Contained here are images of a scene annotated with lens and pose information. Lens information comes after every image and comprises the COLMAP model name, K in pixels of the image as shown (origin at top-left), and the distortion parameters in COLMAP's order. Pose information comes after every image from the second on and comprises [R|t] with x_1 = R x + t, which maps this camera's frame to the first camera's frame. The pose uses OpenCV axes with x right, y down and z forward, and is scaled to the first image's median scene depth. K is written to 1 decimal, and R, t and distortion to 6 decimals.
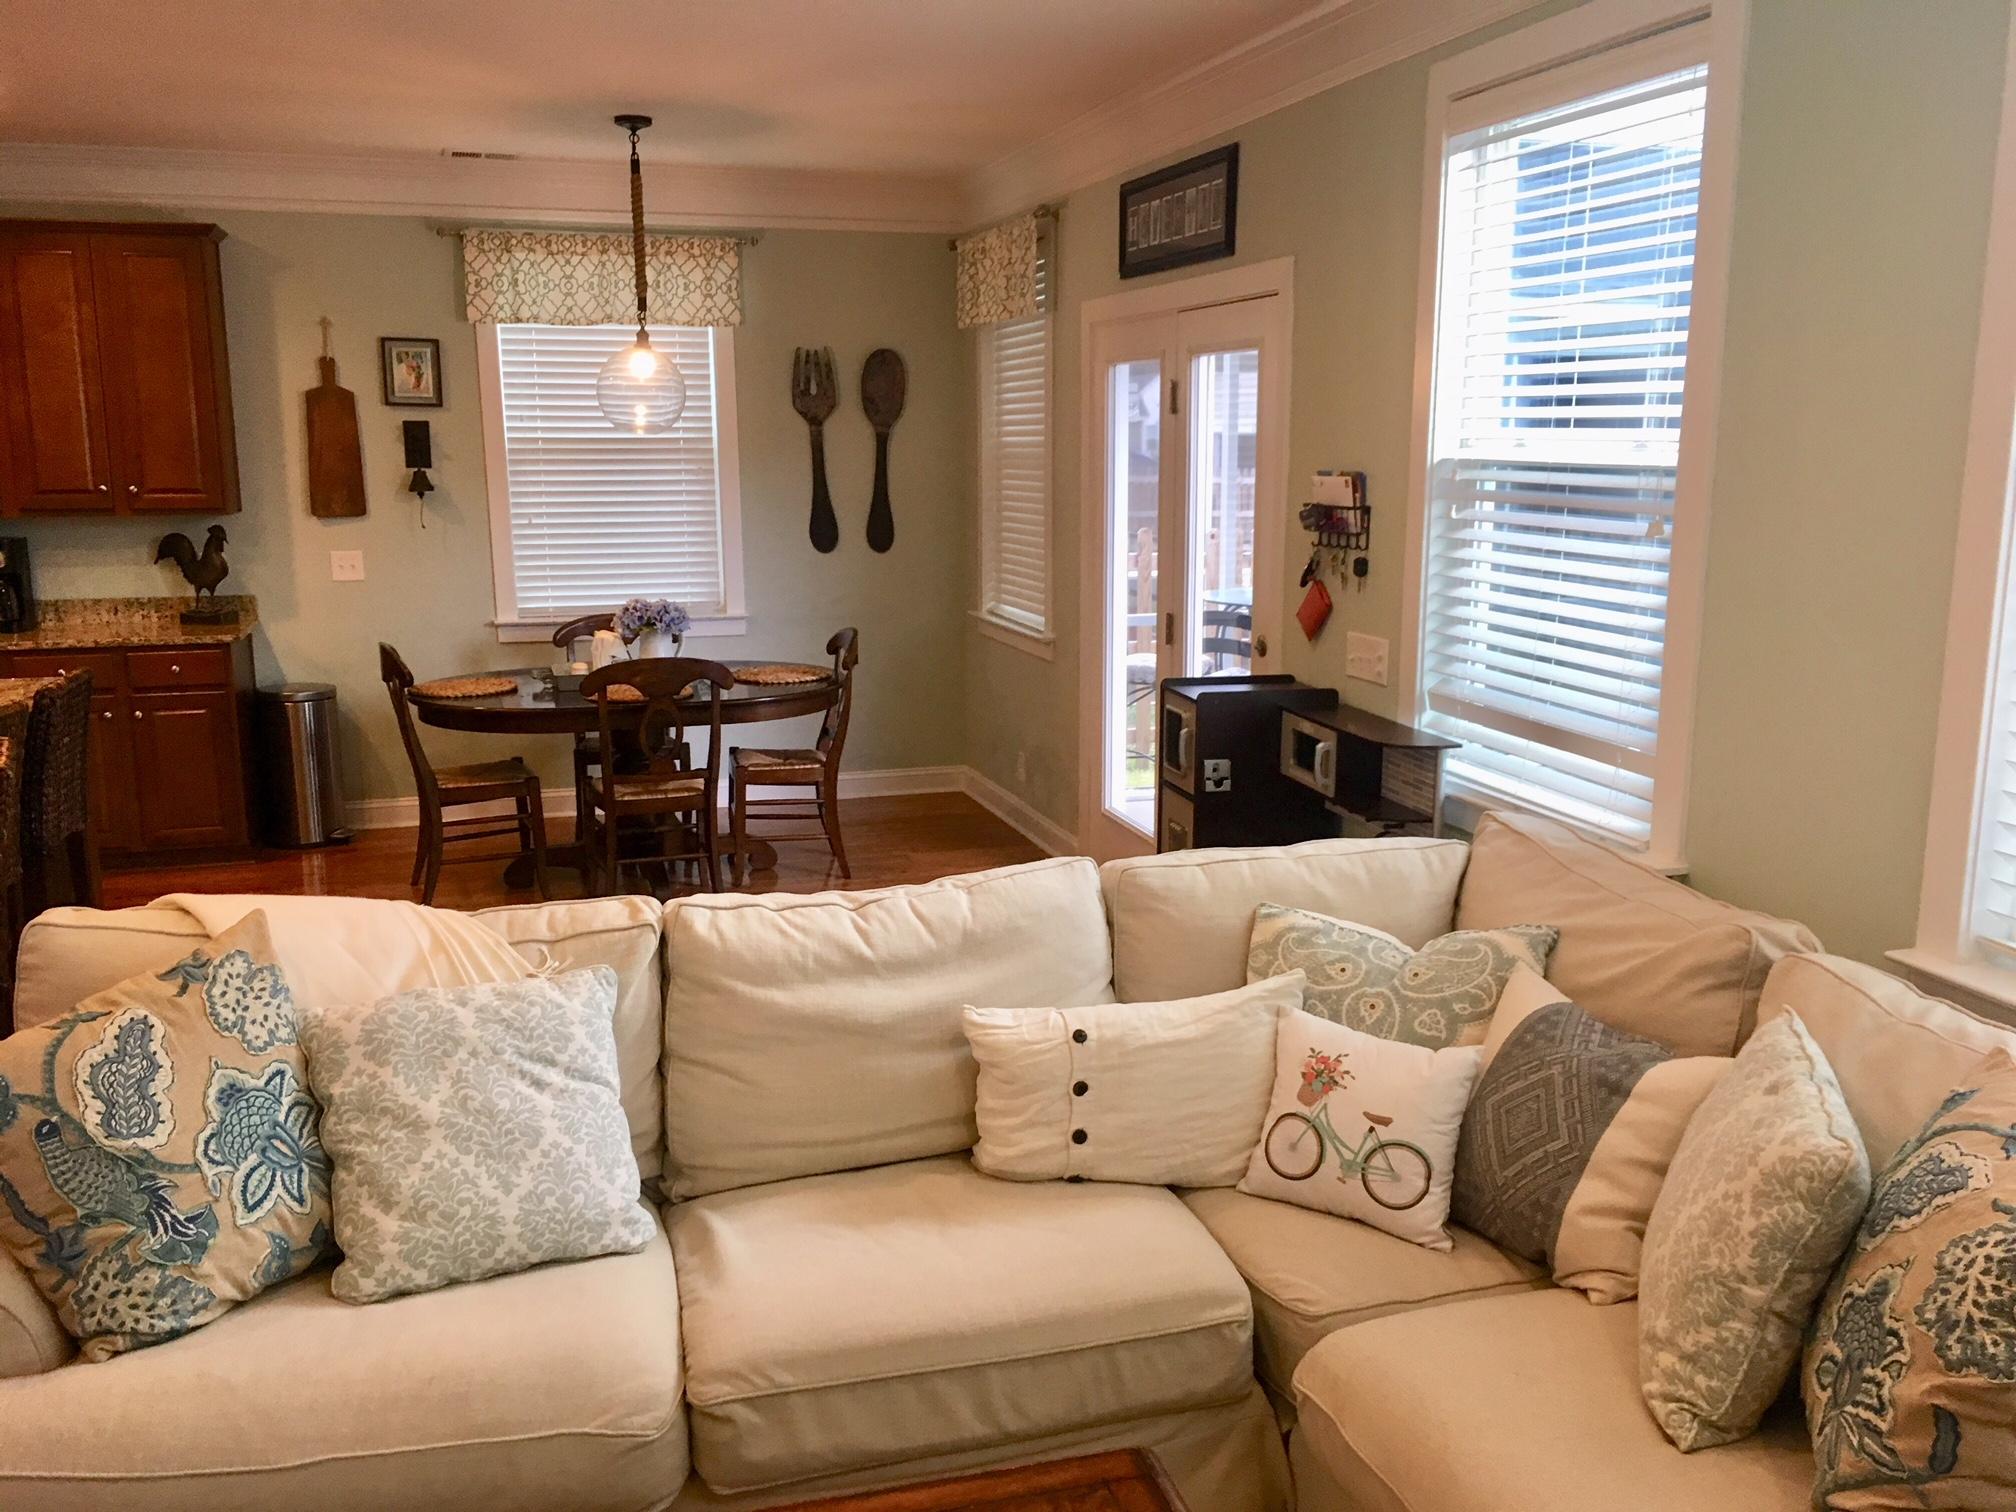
lens RADIAL K [[1727.6, 0, 1018.3], [0, 1727.6, 761.9], [0, 0, 1]] dist [0.087863, -0.119845]
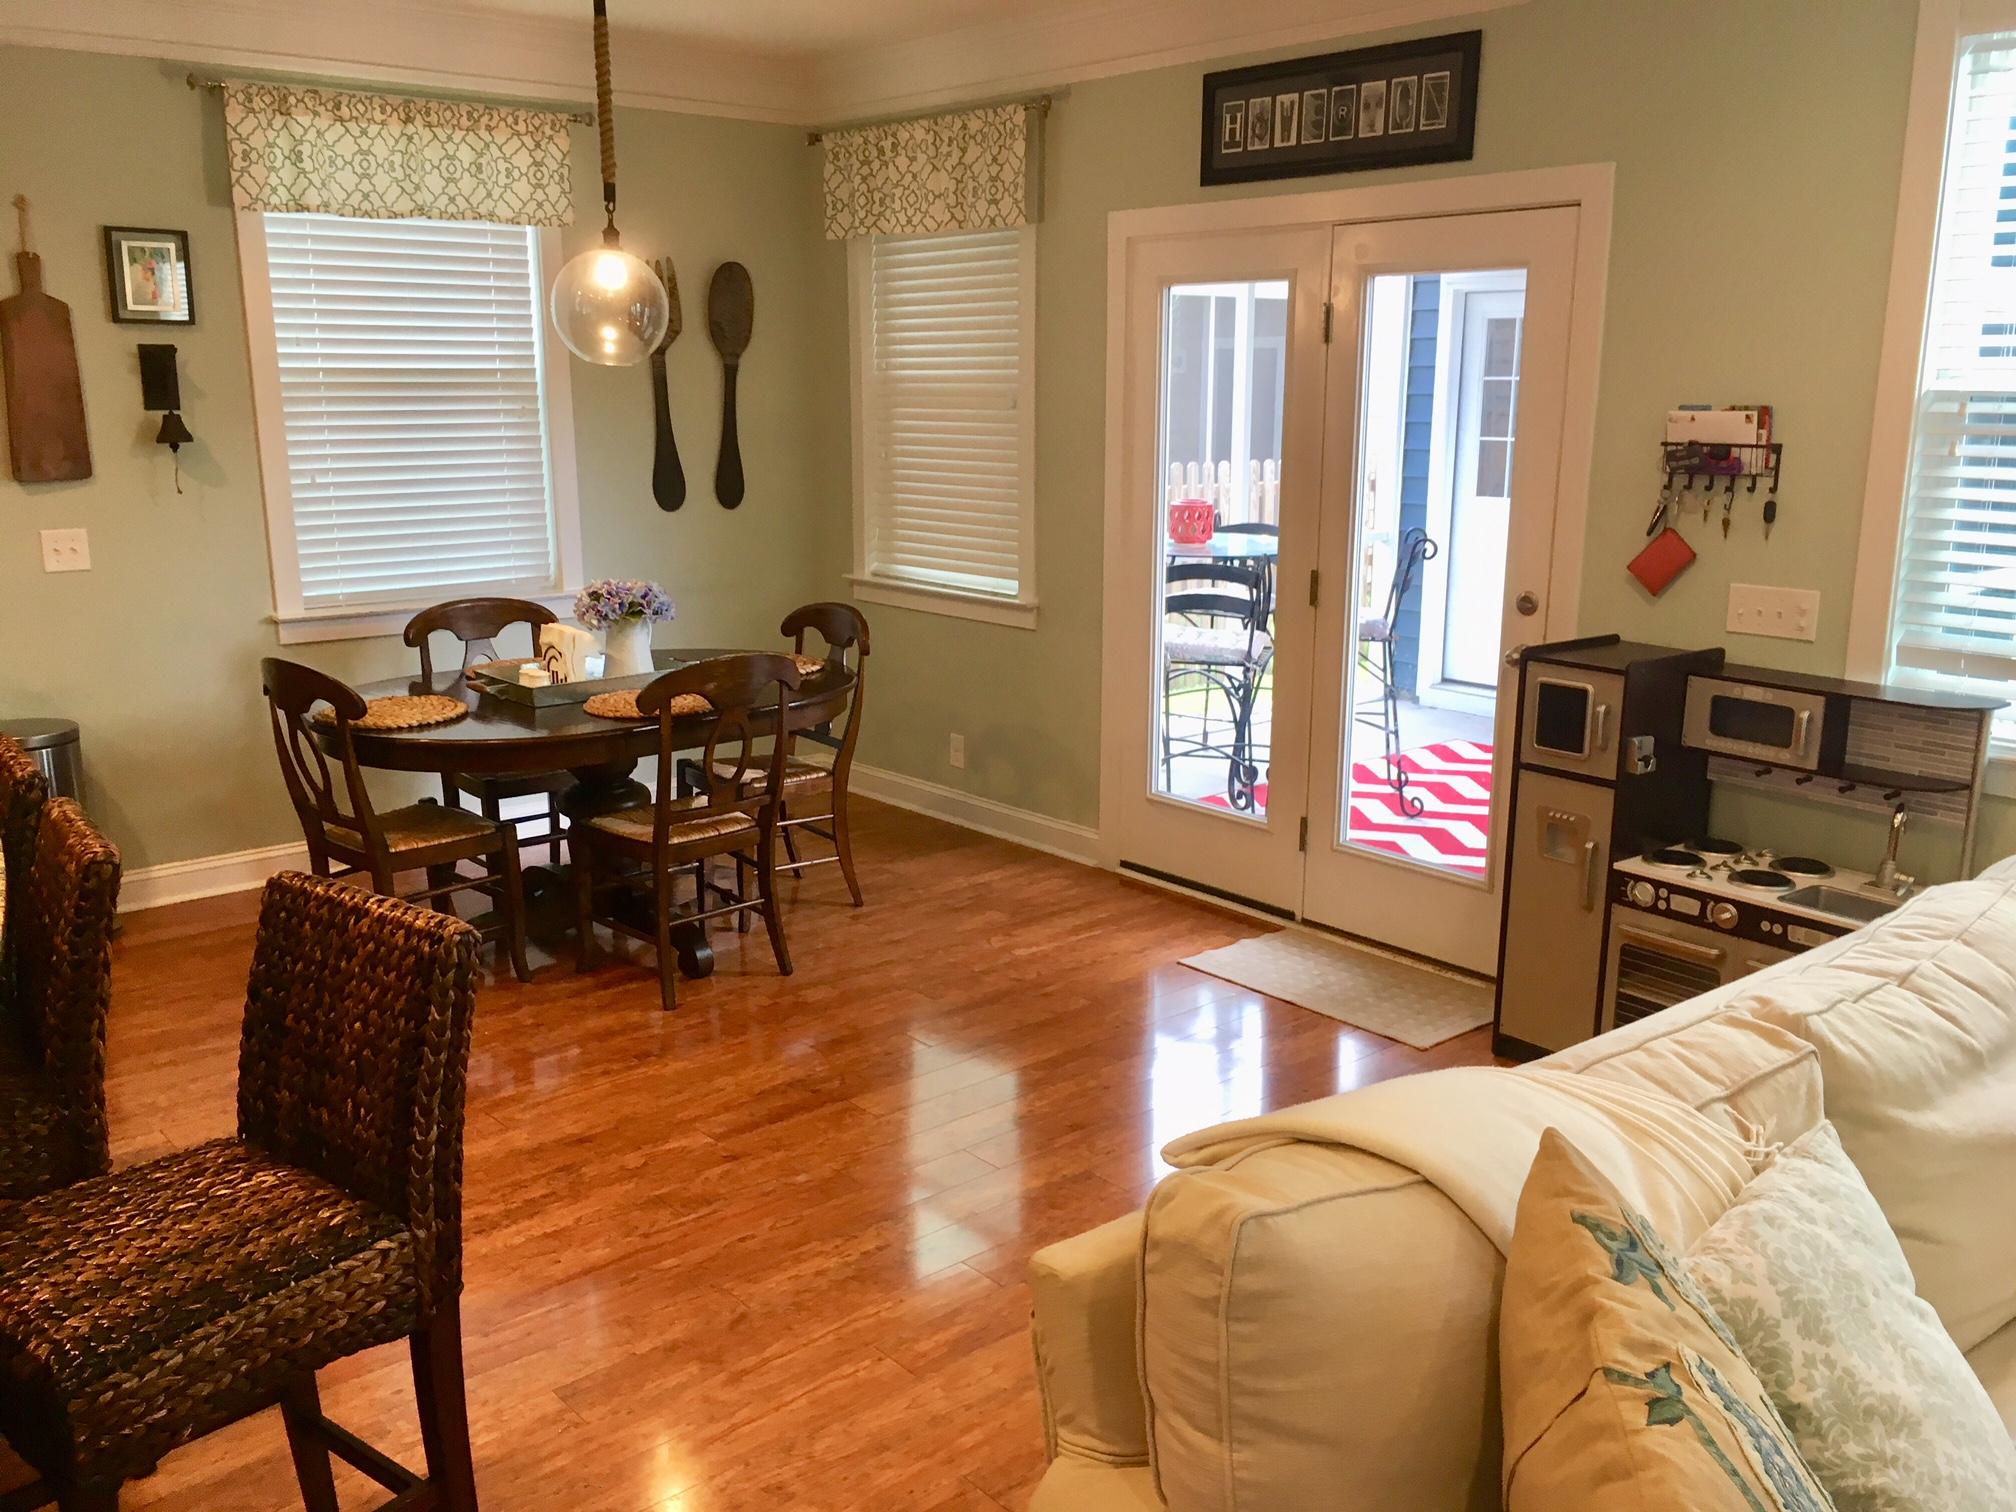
lens RADIAL K [[1727.6, 0, 1015.8], [0, 1727.6, 753.4], [0, 0, 1]] dist [0.087863, -0.119845]
pose [[0.914177, -0.085206, 0.396258, -0.323930], [0.073034, 0.996280, 0.045736, -0.034830], [-0.398681, -0.012870, 0.916999, 0.195344]]
